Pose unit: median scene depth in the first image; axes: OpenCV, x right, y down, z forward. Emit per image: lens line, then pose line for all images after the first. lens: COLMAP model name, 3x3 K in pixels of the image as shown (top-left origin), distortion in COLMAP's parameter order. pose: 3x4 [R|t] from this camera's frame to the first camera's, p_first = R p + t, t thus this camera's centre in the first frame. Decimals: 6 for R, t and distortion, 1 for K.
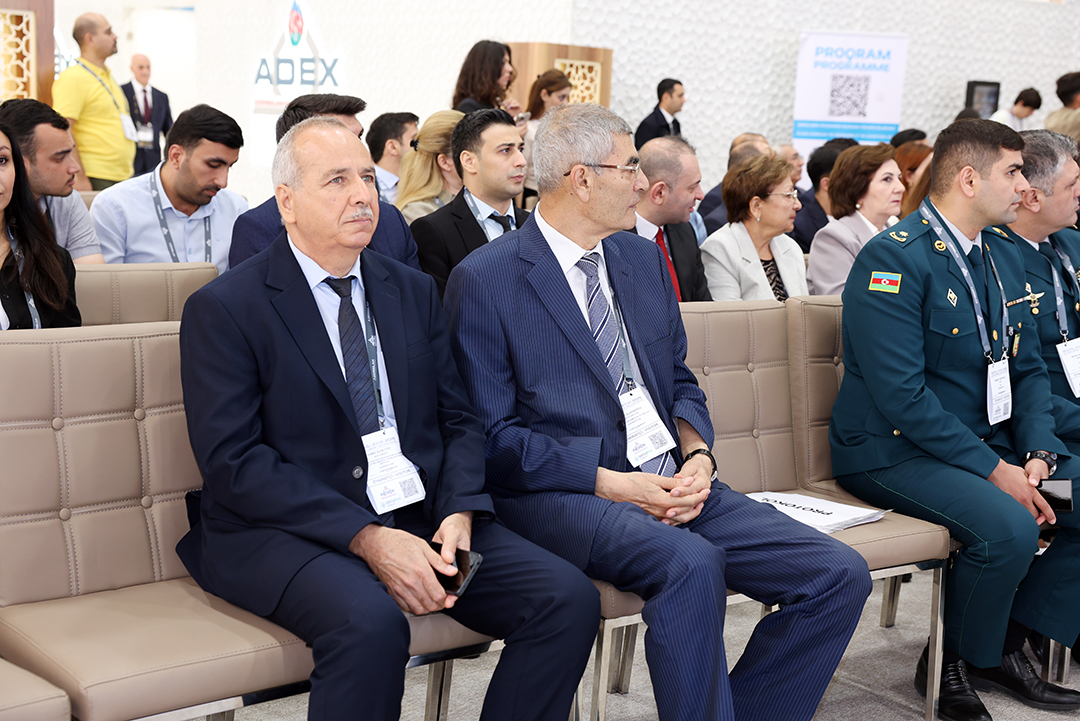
lens RADIAL K [[1596.5, 0, 564.5], [0, 1596.5, 348.3], [0, 0, 1]] dist [0.119366, -0.031891]
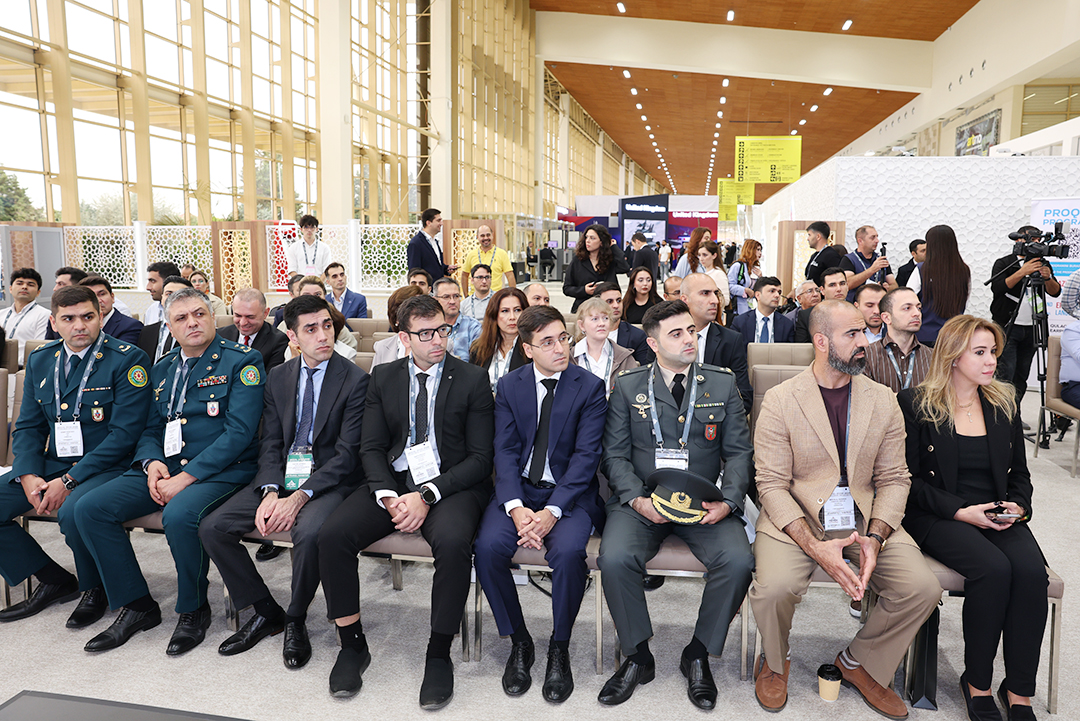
lens RADIAL K [[770.1, 0, 543.0], [0, 770.1, 355.4], [0, 0, 1]] dist [-0.115763, 0.105054]
pose [[0.664613, 0.061565, -0.744647, 0.906970], [-0.082970, 0.996517, 0.008336, -0.081977], [0.742567, 0.056243, 0.667406, 0.659593]]
